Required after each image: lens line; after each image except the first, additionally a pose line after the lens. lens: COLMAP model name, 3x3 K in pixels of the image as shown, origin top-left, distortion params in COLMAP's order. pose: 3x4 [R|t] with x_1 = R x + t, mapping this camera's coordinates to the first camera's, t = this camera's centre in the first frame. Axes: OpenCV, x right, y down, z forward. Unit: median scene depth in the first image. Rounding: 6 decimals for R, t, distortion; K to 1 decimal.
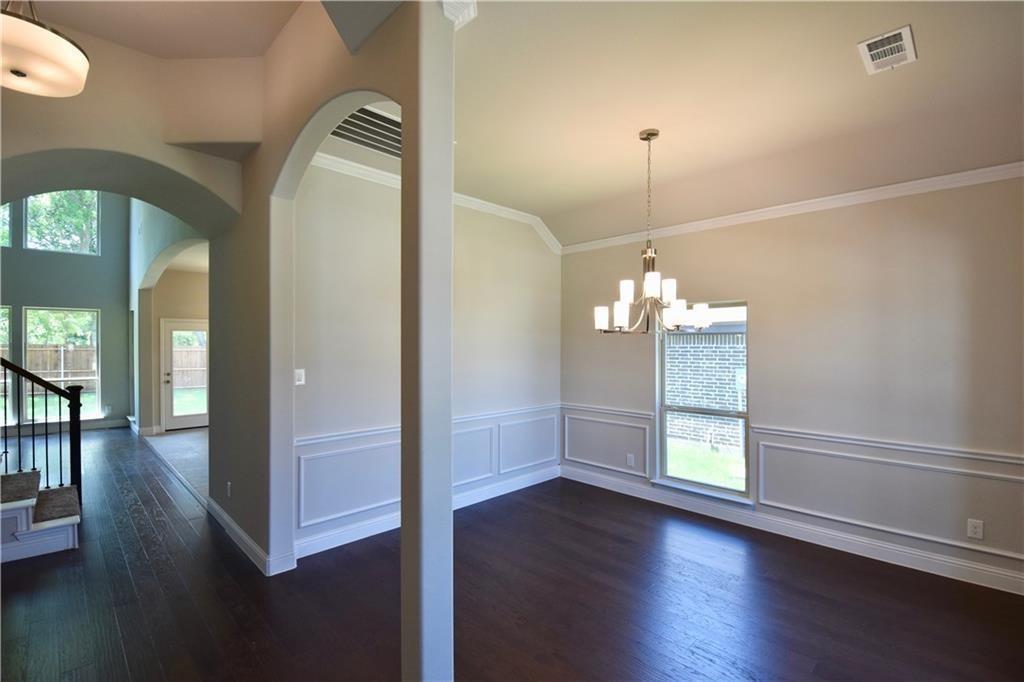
lens RADIAL K [[448.7, 0, 512.6], [0, 448.7, 349.7], [0, 0, 1]] dist [0.014569, -0.021481]
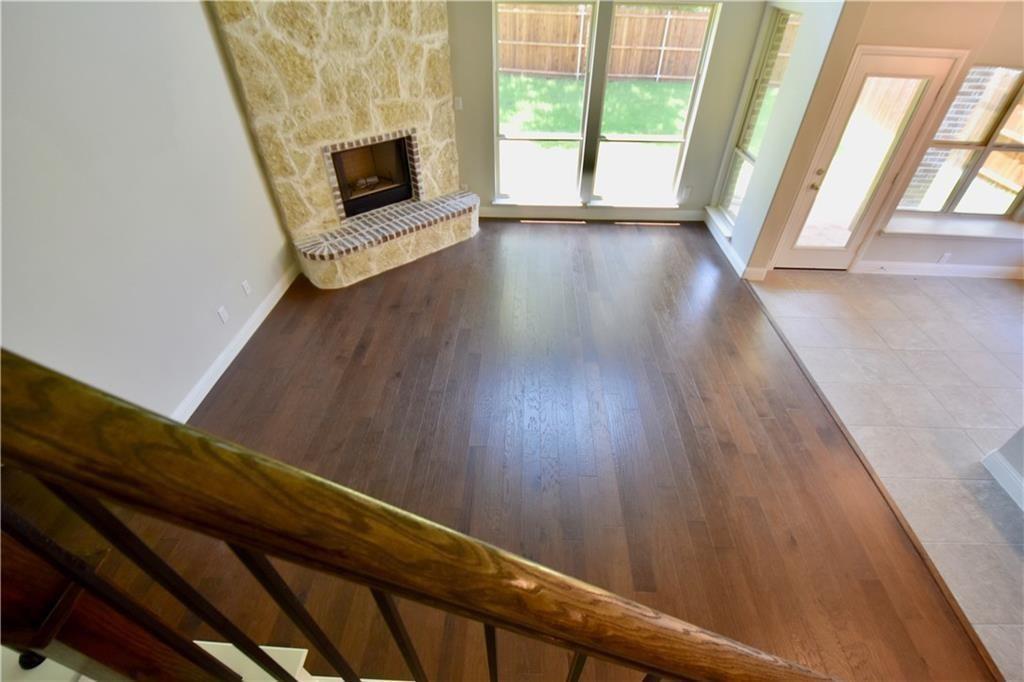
lens RADIAL K [[453.7, 0, 512.0], [0, 453.7, 350.4], [0, 0, 1]] dist [0.023754, -0.029758]
pose [[0.671663, 0.479706, -0.564580, -0.589450], [-0.005567, 0.765310, 0.643637, -0.117302], [0.740835, -0.429164, 0.516702, 0.370911]]
